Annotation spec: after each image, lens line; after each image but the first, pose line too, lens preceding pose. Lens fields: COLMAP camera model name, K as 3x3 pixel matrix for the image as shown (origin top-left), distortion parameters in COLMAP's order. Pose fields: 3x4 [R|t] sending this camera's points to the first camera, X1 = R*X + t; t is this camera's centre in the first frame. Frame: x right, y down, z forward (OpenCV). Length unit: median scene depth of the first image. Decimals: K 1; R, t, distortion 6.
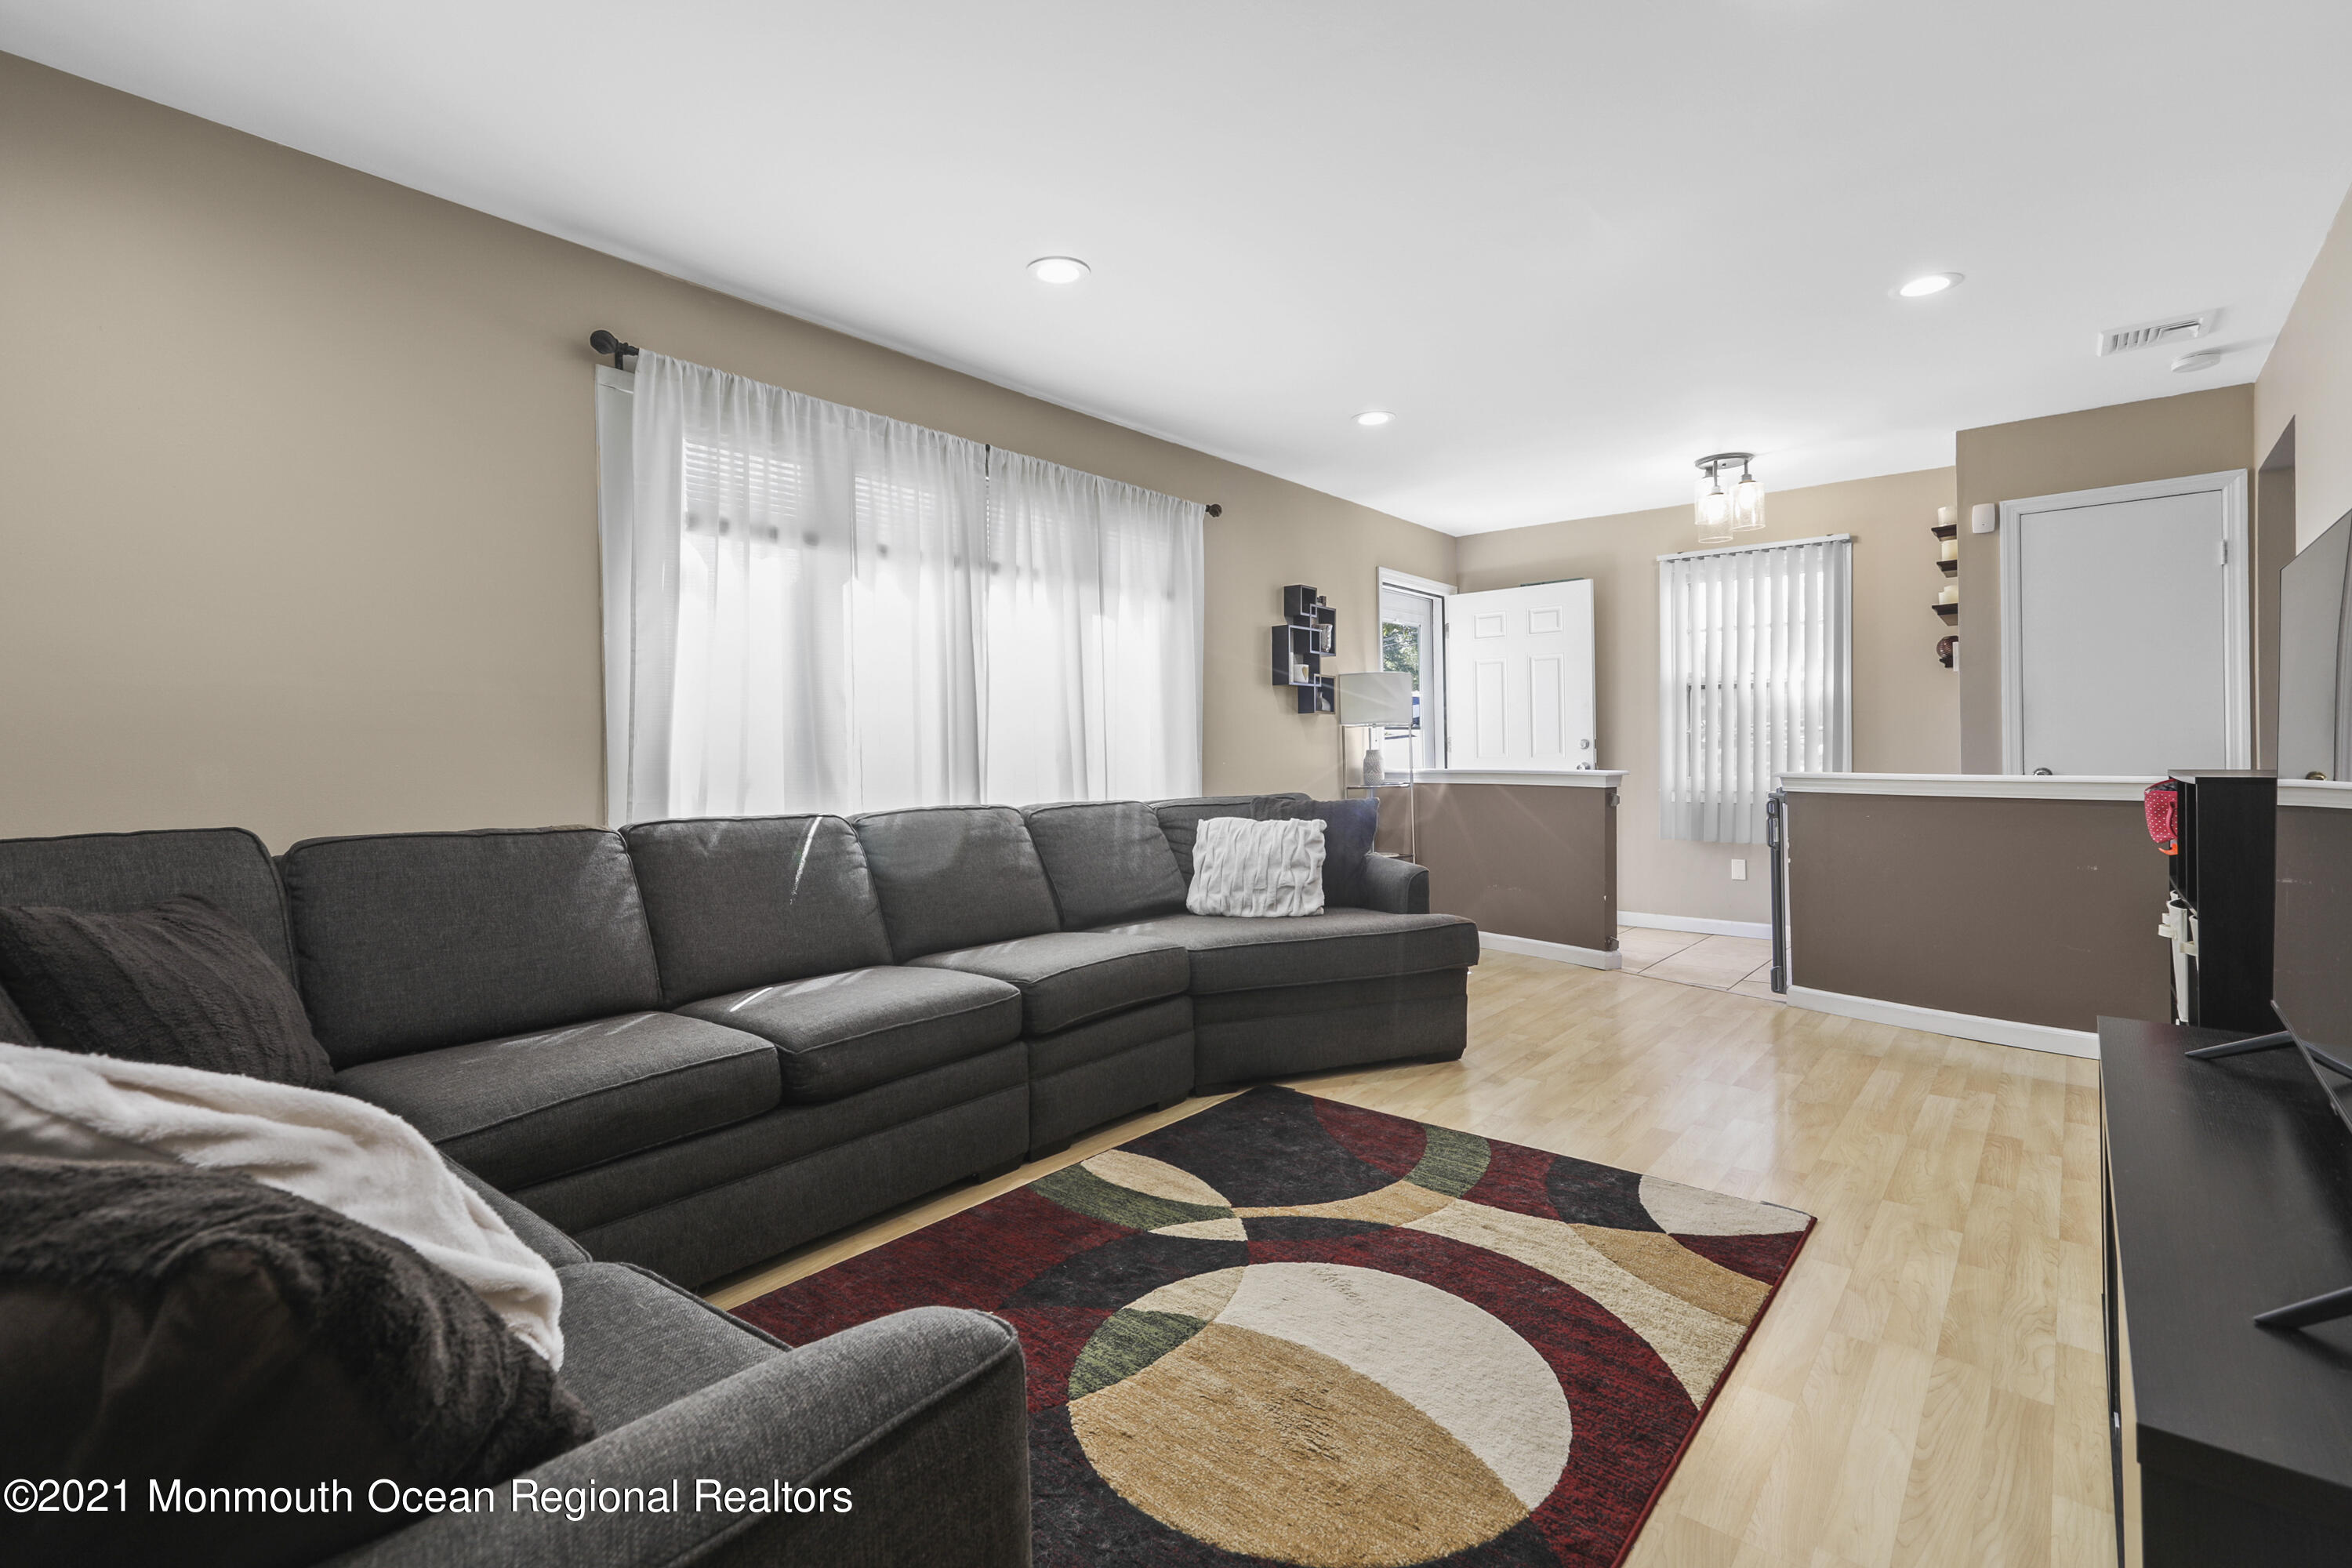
lens RADIAL K [[1071.7, 0, 1177.2], [0, 1071.7, 761.1], [0, 0, 1]] dist [0.000285, 0.000626]
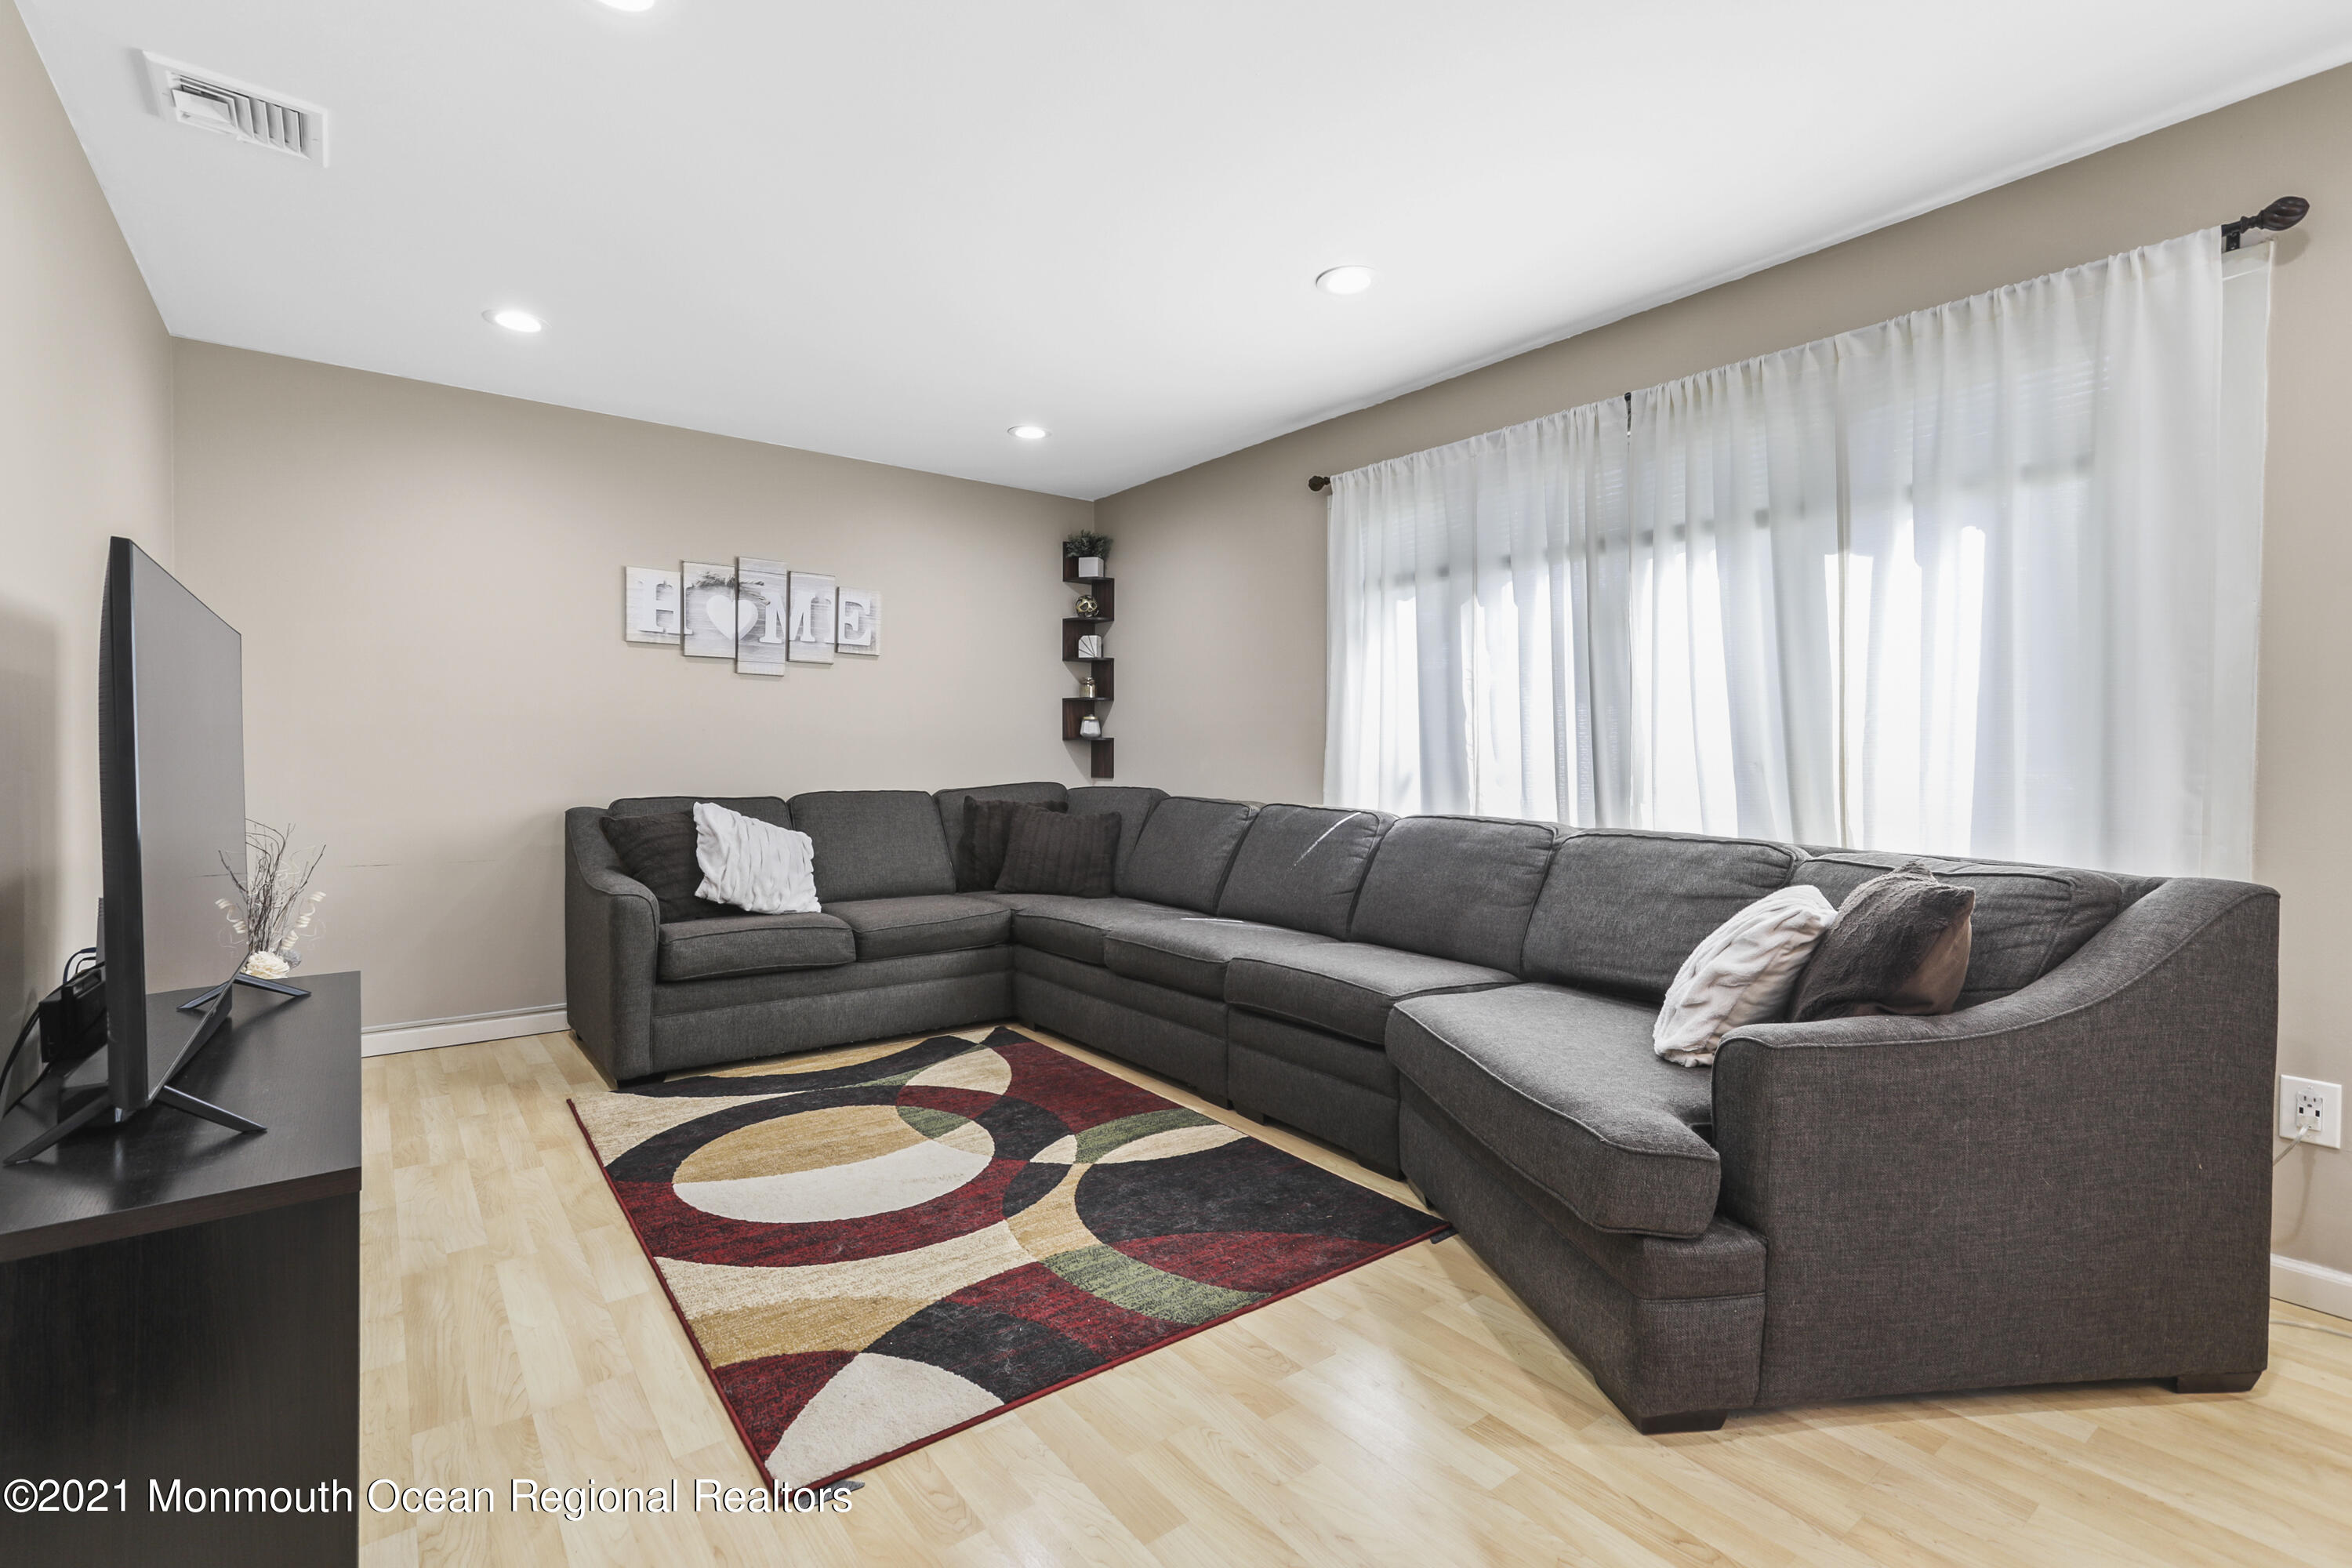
lens RADIAL K [[1071.7, 0, 1176.1], [0, 1071.7, 774.4], [0, 0, 1]] dist [0.000285, 0.000626]
pose [[-0.223944, 0.029533, -0.974154, 1.087864], [-0.014488, 0.999329, 0.033626, -0.035481], [0.974494, 0.021644, -0.223366, 1.283992]]
